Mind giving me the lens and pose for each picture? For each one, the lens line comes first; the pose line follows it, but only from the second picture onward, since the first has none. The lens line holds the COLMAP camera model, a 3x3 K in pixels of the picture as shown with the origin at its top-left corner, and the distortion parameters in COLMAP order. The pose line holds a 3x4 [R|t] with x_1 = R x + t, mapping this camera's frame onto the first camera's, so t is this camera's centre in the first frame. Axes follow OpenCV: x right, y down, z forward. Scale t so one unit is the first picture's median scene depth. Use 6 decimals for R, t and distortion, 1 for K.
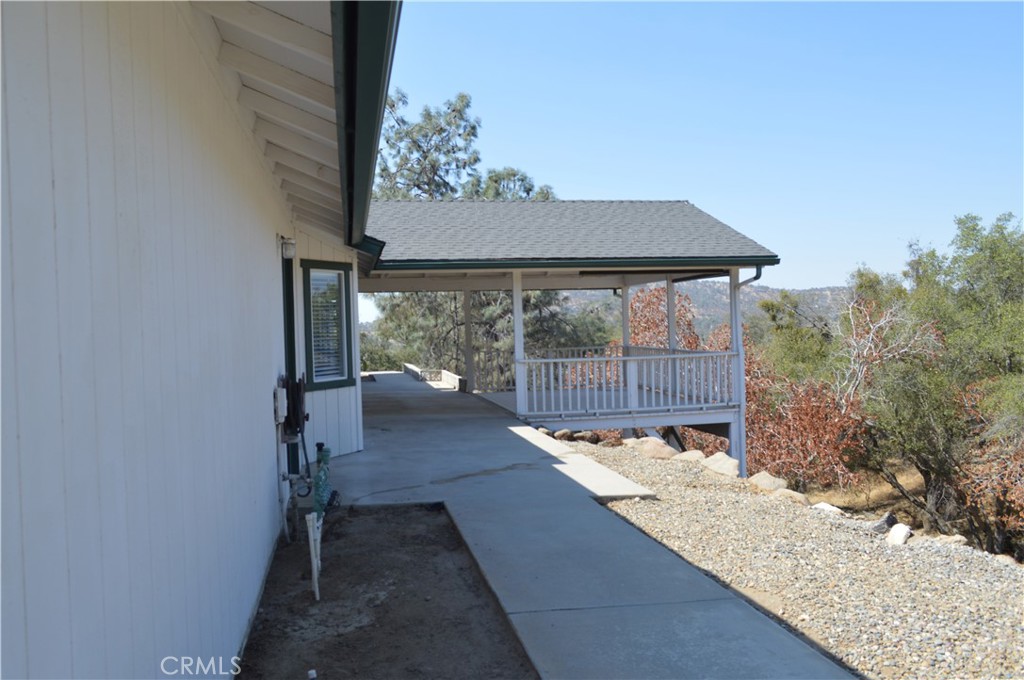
lens RADIAL K [[810.4, 0, 512.0], [0, 810.4, 340.0], [0, 0, 1]] dist [-0.012512, 0.005927]
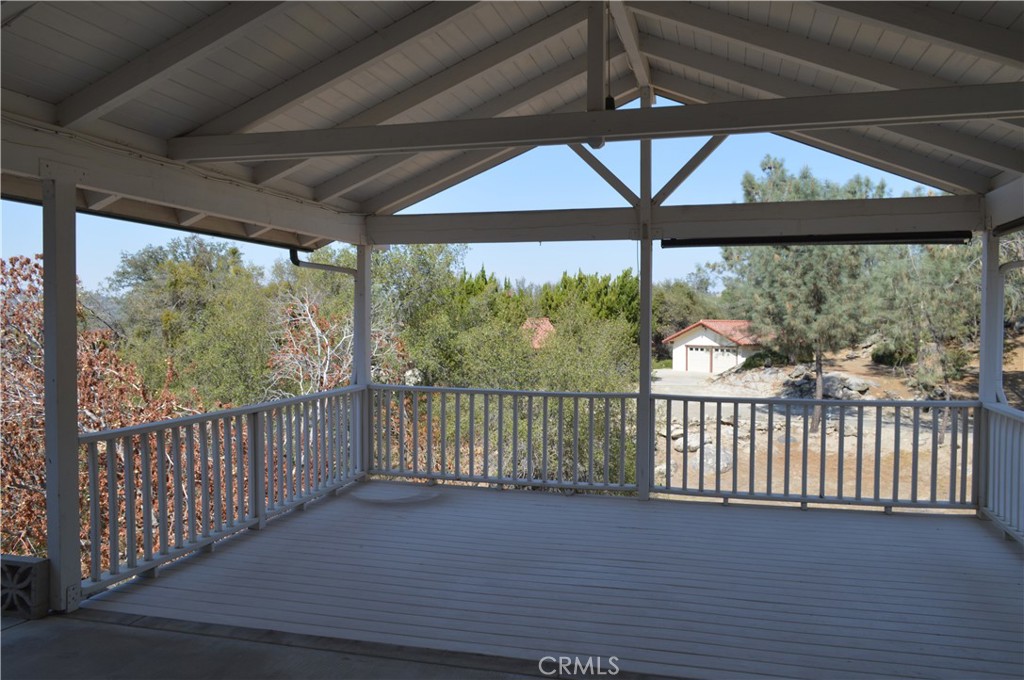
lens RADIAL K [[810.4, 0, 512.0], [0, 810.4, 340.0], [0, 0, 1]] dist [-0.012512, 0.005927]
pose [[0.445431, 0.007165, 0.895287, -0.200462], [0.000173, 0.999967, -0.008089, -0.013353], [-0.895316, 0.003758, 0.445415, 0.741381]]
